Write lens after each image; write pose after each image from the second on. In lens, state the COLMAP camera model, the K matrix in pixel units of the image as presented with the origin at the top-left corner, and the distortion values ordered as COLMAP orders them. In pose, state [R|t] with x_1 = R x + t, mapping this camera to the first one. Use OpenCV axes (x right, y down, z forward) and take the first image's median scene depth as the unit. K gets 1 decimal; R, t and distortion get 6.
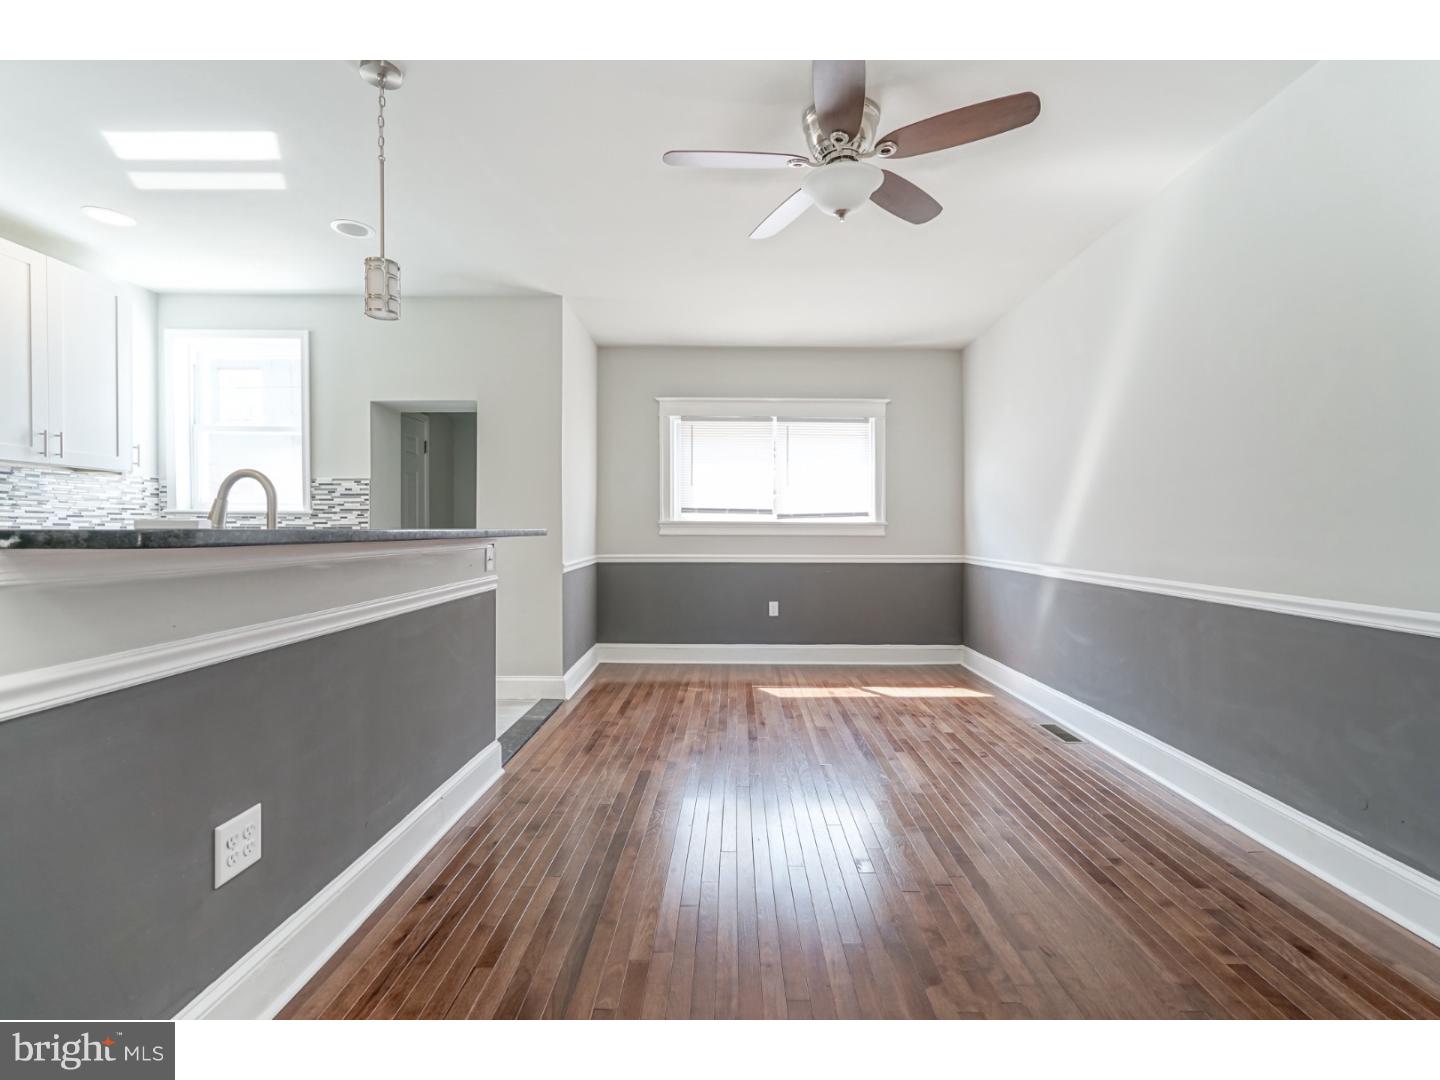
lens RADIAL K [[671.8, 0, 730.7], [0, 671.8, 529.8], [0, 0, 1]] dist [-0.013904, 0.005164]
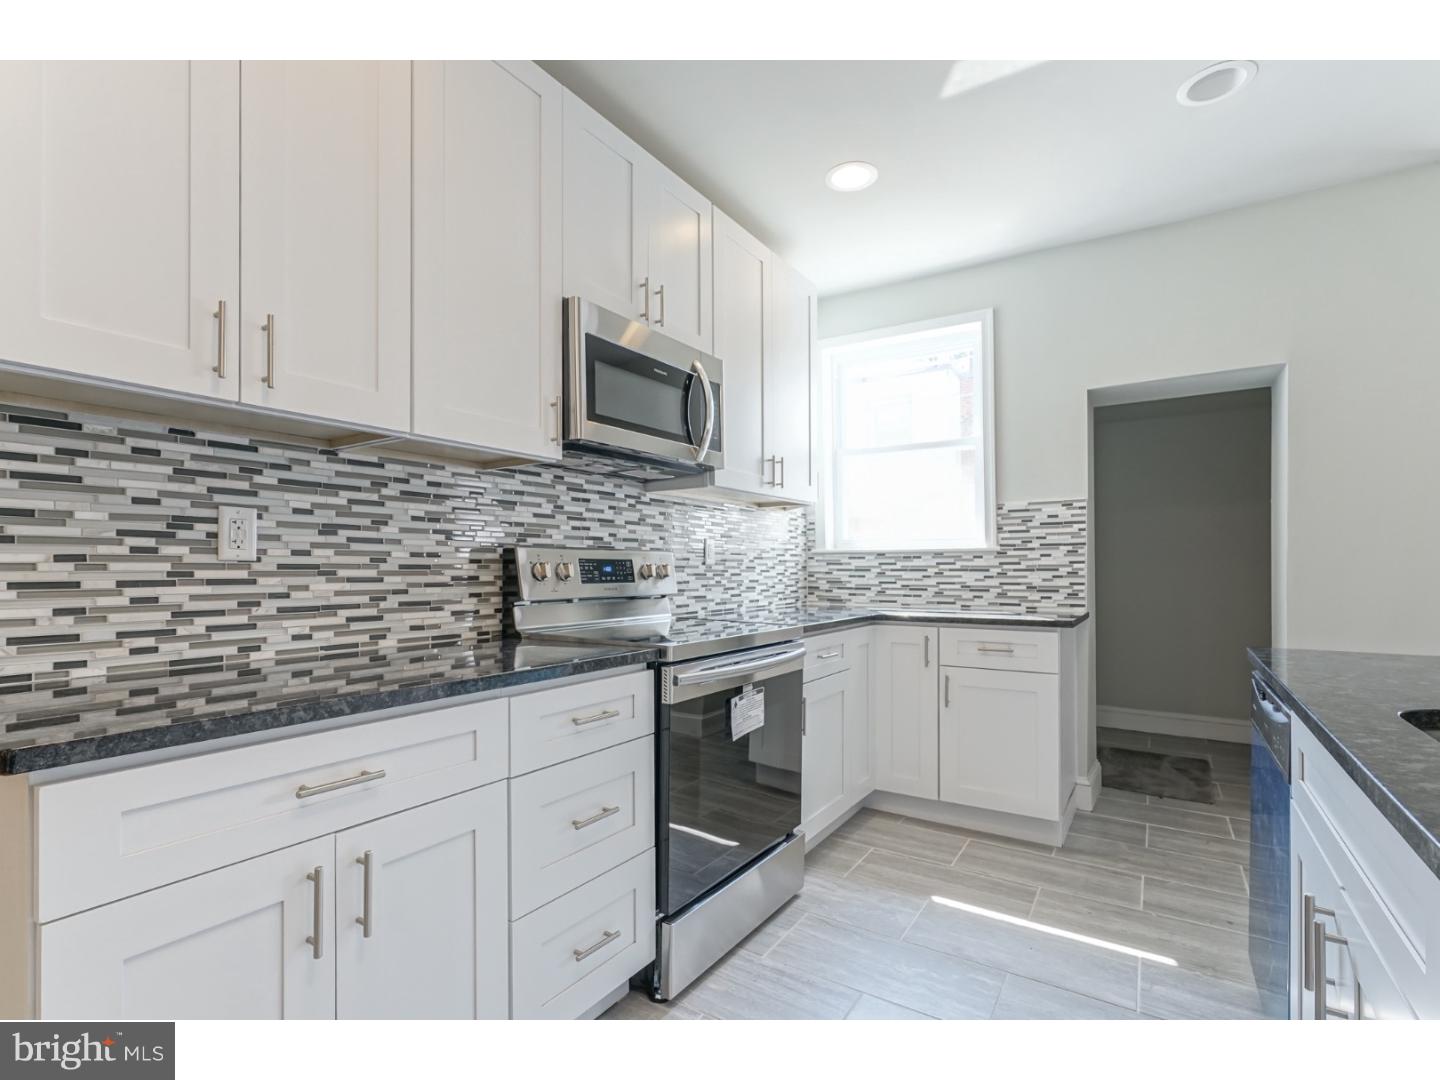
lens RADIAL K [[671.8, 0, 705.7], [0, 671.8, 573.6], [0, 0, 1]] dist [-0.013904, 0.005164]
pose [[0.833911, -0.004519, -0.551880, -0.484676], [0.005781, 0.999983, 0.000545, -0.000744], [0.551868, -0.003645, 0.833923, 0.188116]]
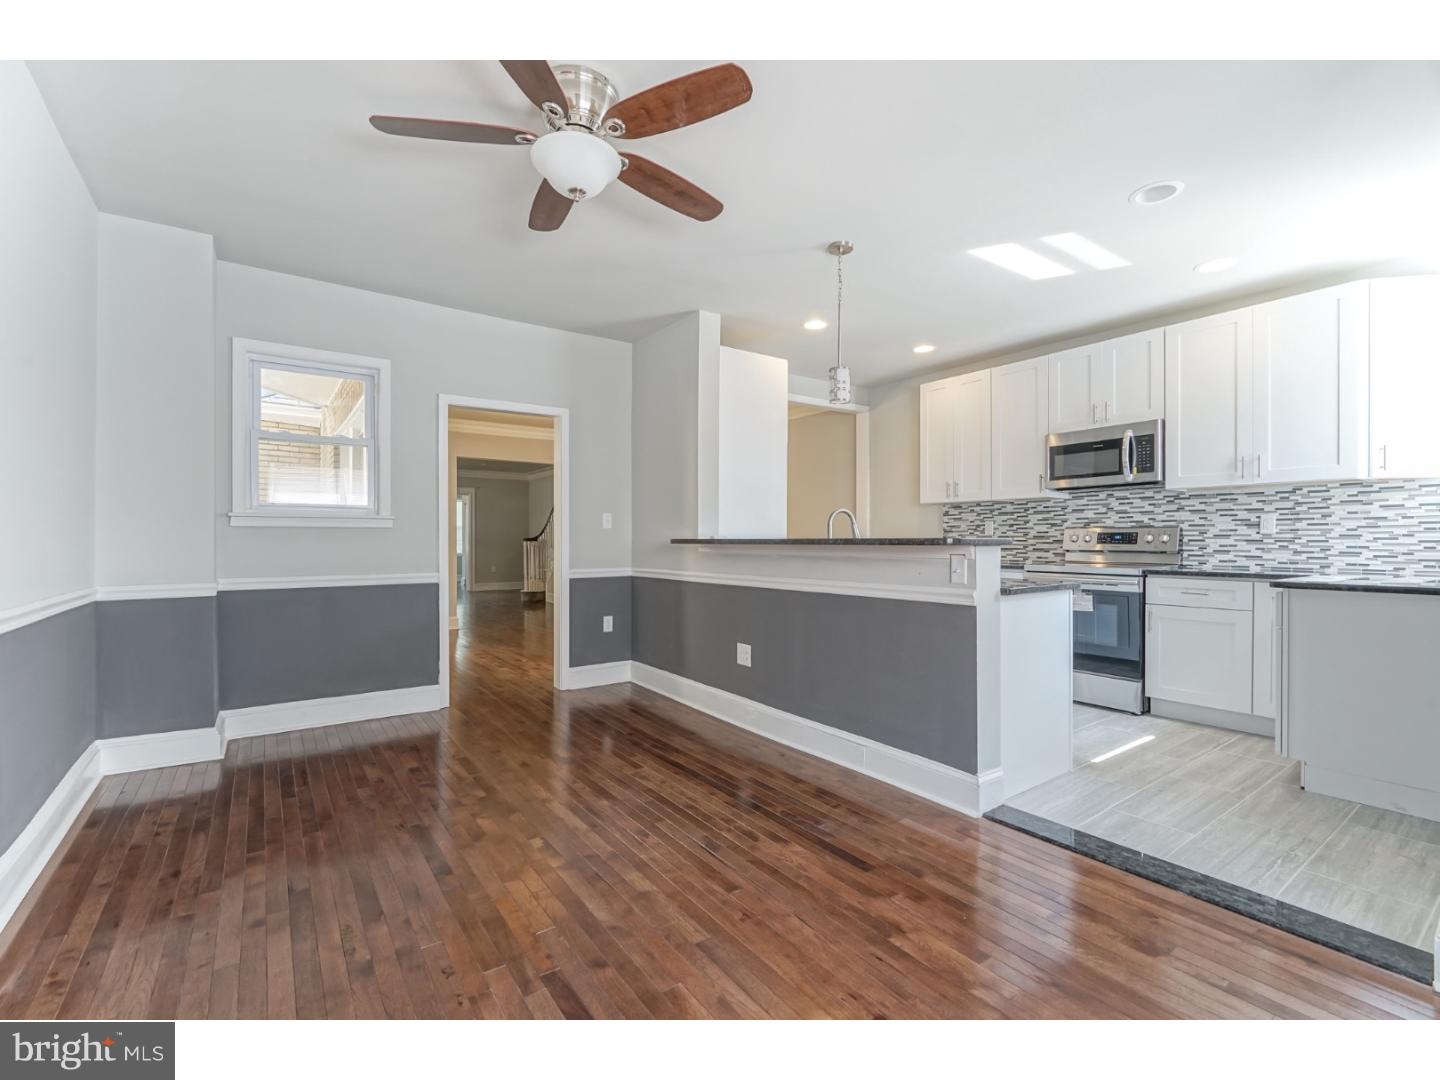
lens RADIAL K [[671.8, 0, 726.9], [0, 671.8, 544.2], [0, 0, 1]] dist [-0.013904, 0.005164]
pose [[-0.791844, -0.001350, -0.610722, 0.330440], [-0.005703, 0.999970, 0.005184, 0.004815], [0.610697, 0.007588, -0.791828, 1.063670]]
